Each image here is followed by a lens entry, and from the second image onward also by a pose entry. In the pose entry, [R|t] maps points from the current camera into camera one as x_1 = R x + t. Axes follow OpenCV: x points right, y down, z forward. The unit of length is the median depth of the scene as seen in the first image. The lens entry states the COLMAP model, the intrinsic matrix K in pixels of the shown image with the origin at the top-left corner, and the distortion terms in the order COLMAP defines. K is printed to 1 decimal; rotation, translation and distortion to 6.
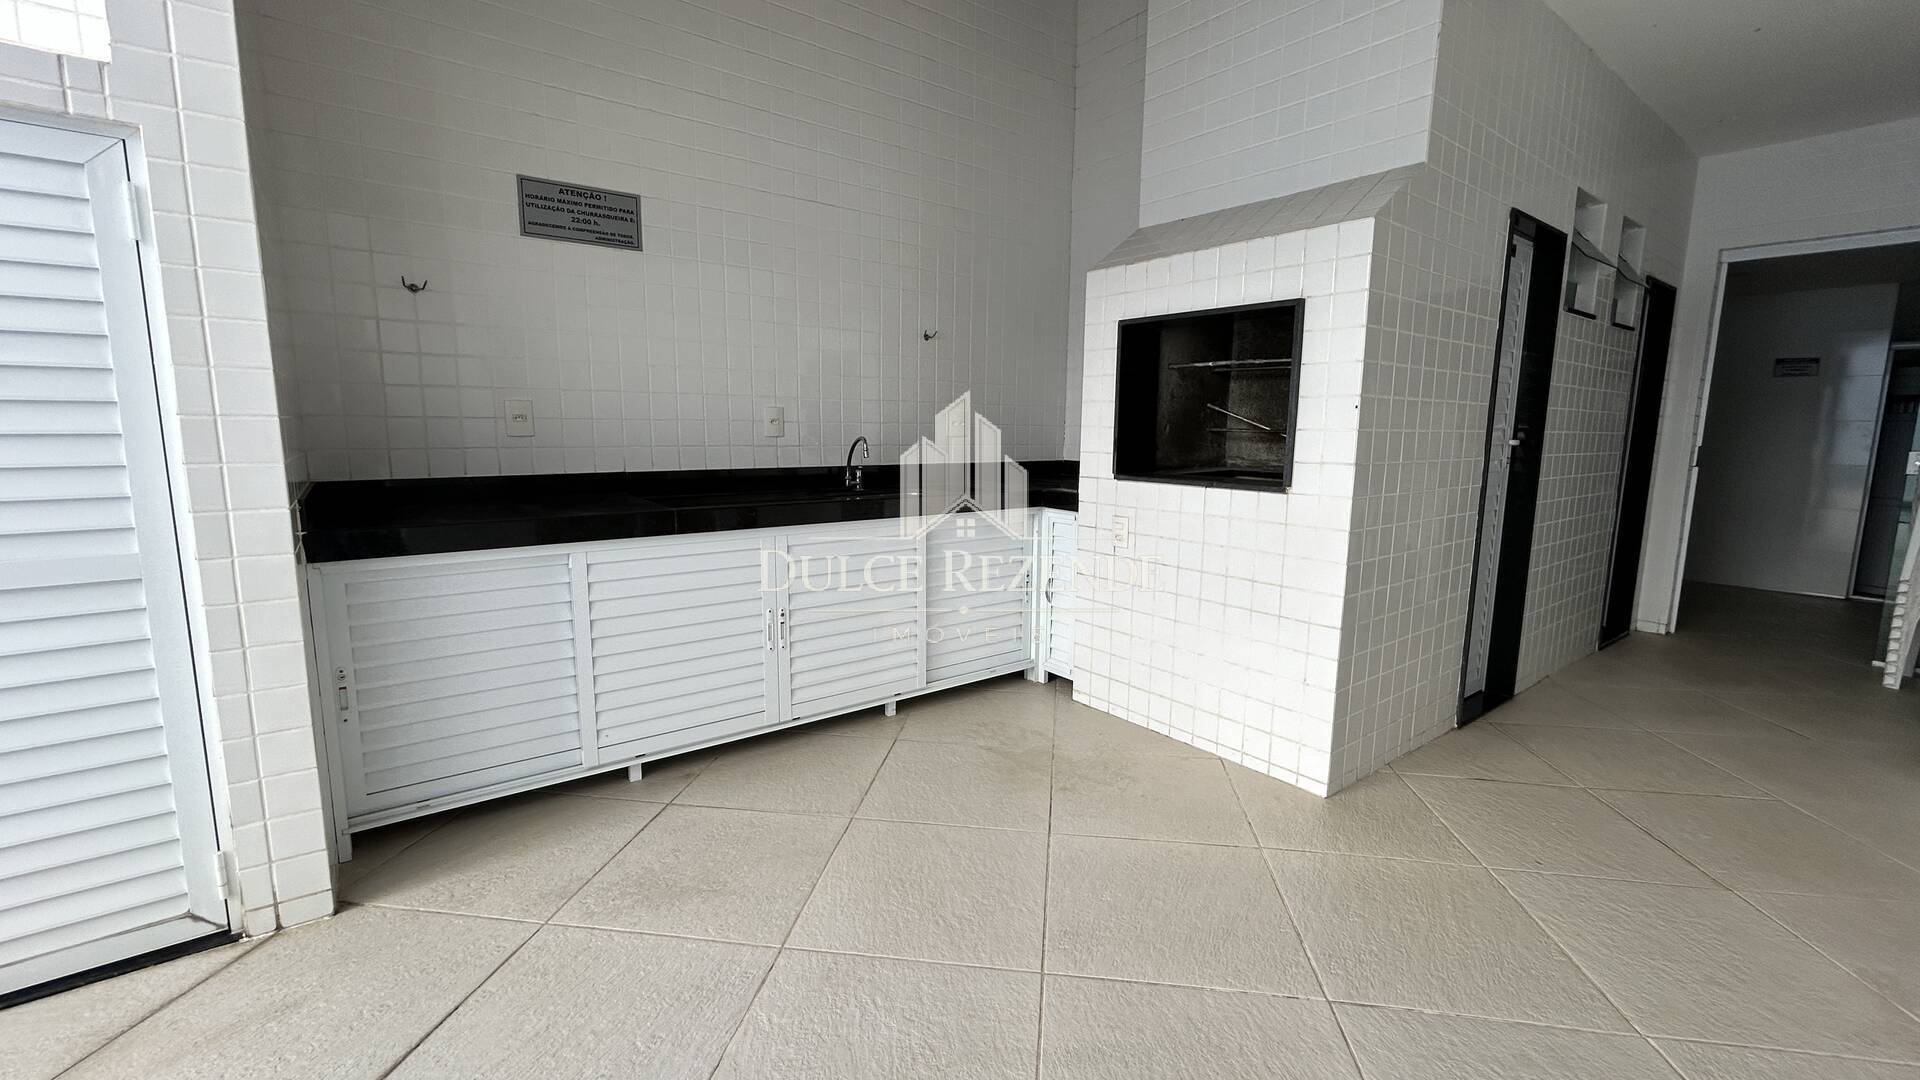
lens RADIAL K [[773.3, 0, 965.2], [0, 773.3, 533.6], [0, 0, 1]] dist [-0.001014, 0.000005]
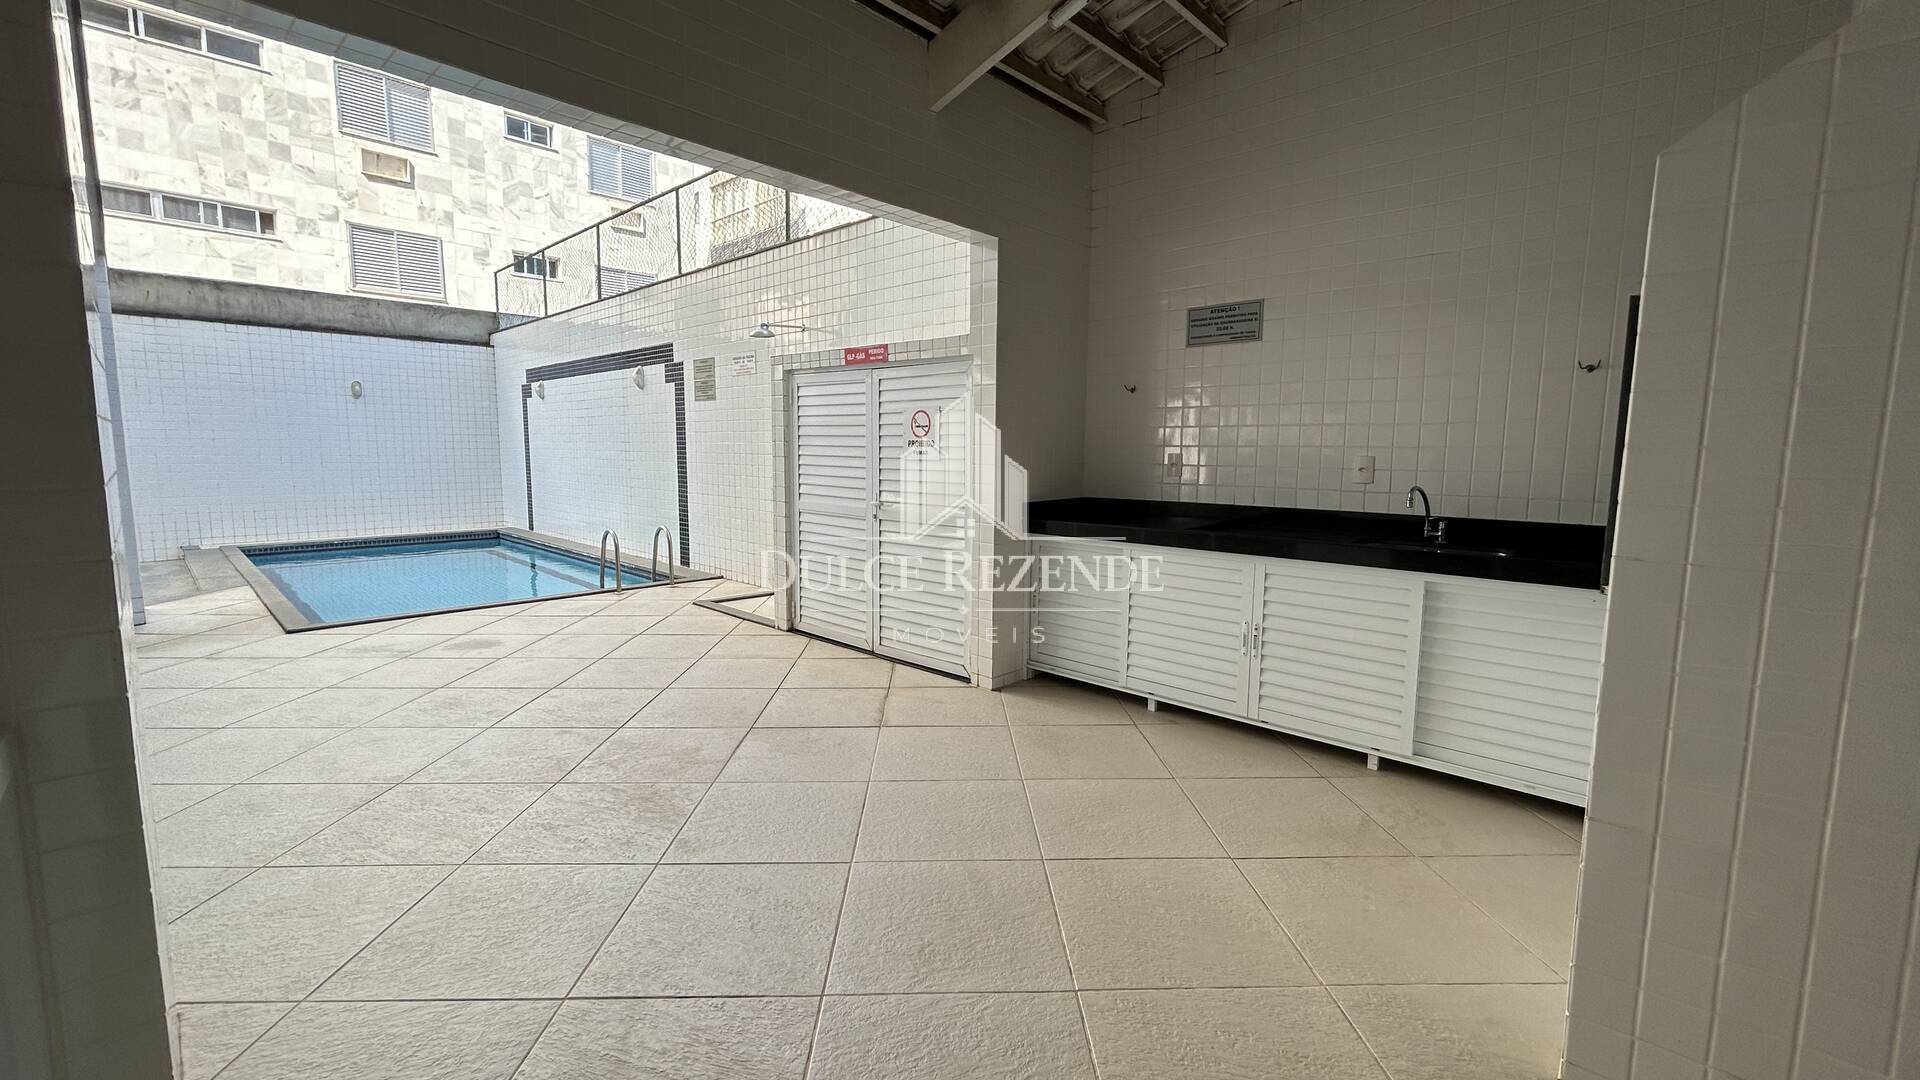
lens RADIAL K [[773.3, 0, 965.2], [0, 773.3, 533.6], [0, 0, 1]] dist [-0.001014, 0.000005]
pose [[0.168104, 0.100386, -0.980645, 0.843748], [-0.144949, 0.986505, 0.076138, -0.067012], [0.975054, 0.129344, 0.180386, 0.314706]]
